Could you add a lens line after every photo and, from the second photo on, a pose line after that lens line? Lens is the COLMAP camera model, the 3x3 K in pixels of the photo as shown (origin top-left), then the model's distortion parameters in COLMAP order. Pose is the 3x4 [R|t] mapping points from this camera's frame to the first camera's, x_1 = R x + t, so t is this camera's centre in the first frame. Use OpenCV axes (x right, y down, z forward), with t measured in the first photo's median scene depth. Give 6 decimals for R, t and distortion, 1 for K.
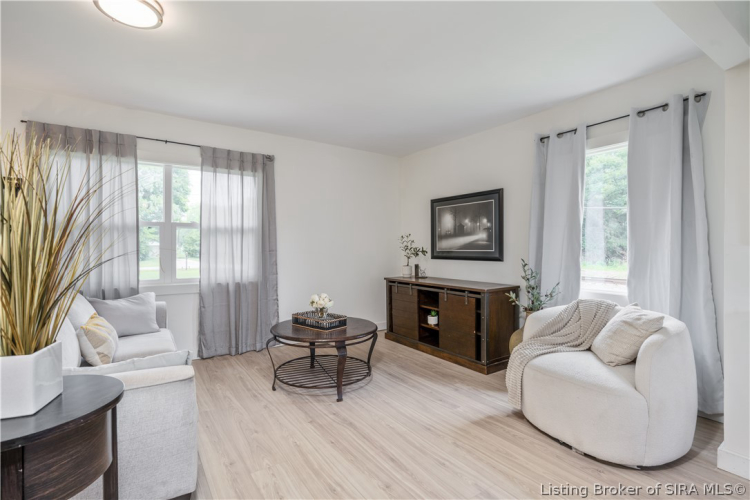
lens RADIAL K [[353.9, 0, 370.0], [0, 353.9, 247.6], [0, 0, 1]] dist [-0.000565, 0.001343]
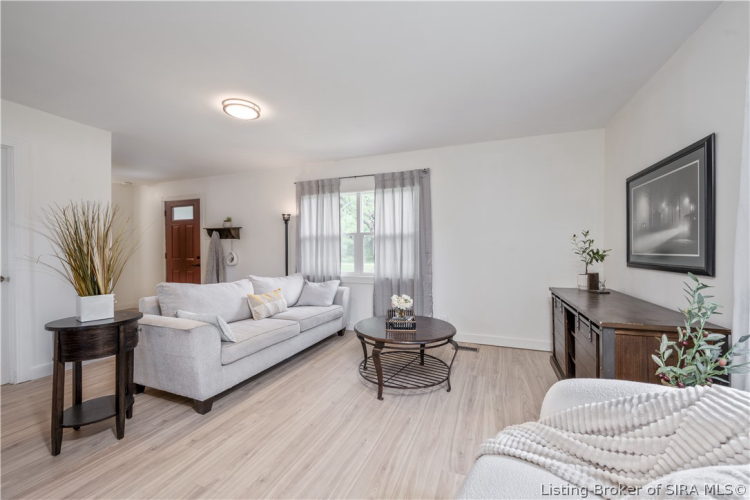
lens RADIAL K [[297.5, 0, 382.6], [0, 297.5, 251.7], [0, 0, 1]] dist [0.001675, 0.000040]
pose [[0.580088, 0.002846, -0.814549, 0.440456], [0.002679, 0.999982, 0.005402, -0.000783], [0.814550, -0.005316, 0.580069, 0.356602]]
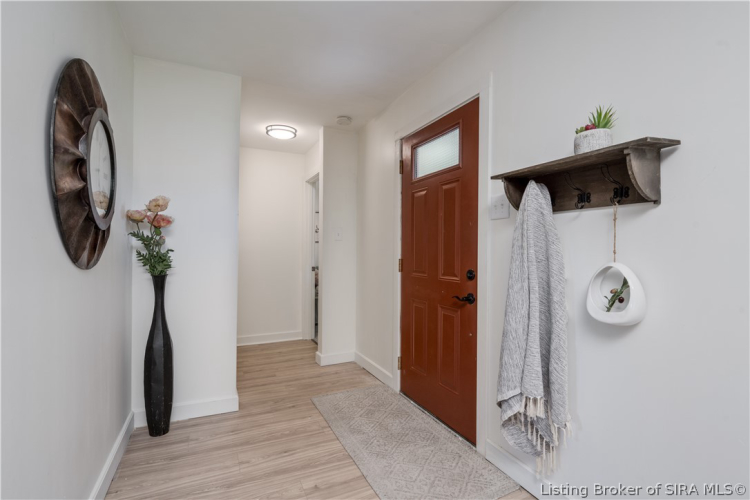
lens RADIAL K [[353.9, 0, 367.1], [0, 353.9, 254.3], [0, 0, 1]] dist [-0.000565, 0.001343]
pose [[-0.178599, 0.001003, -0.983921, -0.678149], [-0.014532, 0.999888, 0.003658, -0.001848], [0.983815, 0.014952, -0.178565, 0.402927]]
